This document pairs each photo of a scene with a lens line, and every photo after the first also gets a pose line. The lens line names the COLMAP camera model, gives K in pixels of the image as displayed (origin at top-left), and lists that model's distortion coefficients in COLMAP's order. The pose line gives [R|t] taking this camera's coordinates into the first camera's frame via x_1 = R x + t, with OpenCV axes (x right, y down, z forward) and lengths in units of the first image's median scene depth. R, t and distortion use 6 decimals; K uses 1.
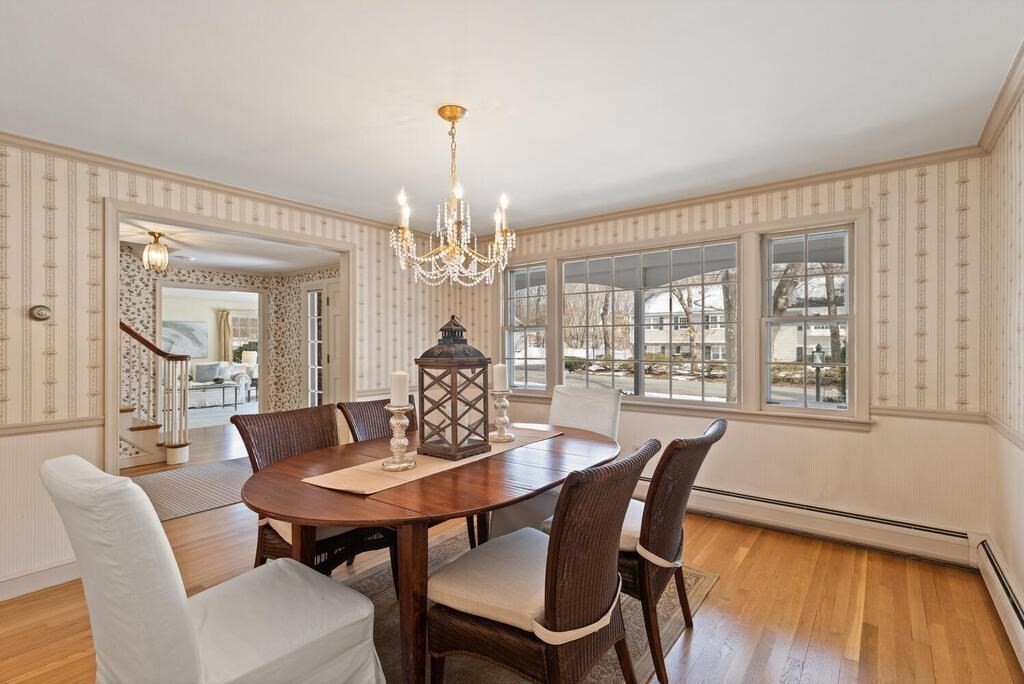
lens RADIAL K [[484.3, 0, 512.3], [0, 484.3, 345.1], [0, 0, 1]] dist [0.001770, 0.000115]
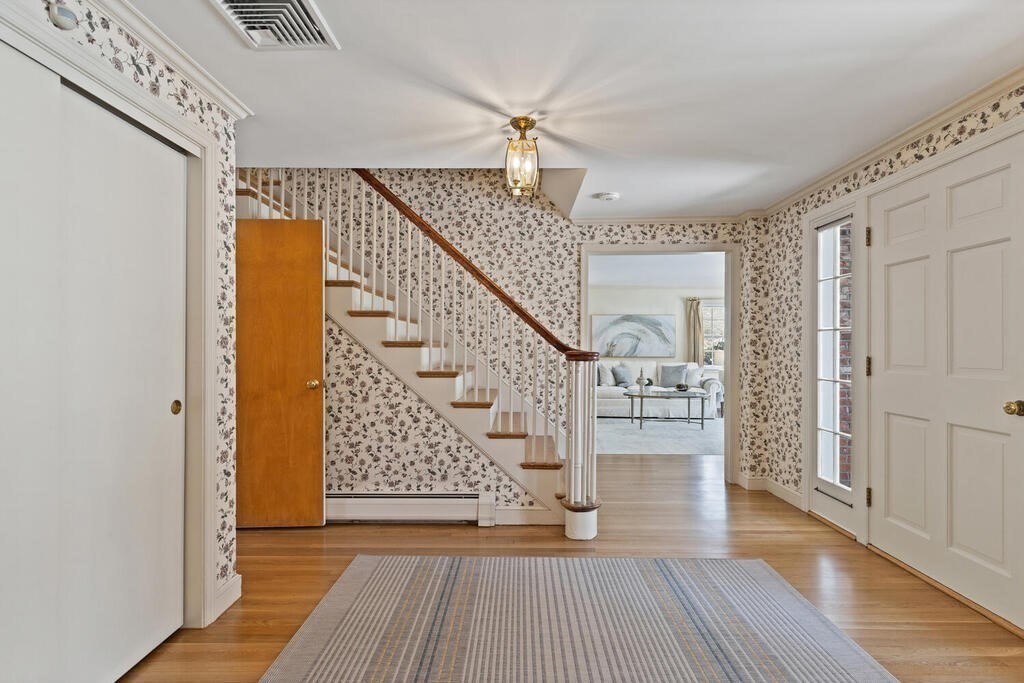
lens RADIAL K [[484.3, 0, 512.3], [0, 484.3, 344.6], [0, 0, 1]] dist [0.001770, 0.000115]
pose [[0.597573, 0.002641, -0.801810, -0.210555], [-0.005646, 0.999984, -0.000914, 0.010306], [0.801795, 0.005073, 0.597578, 0.454027]]
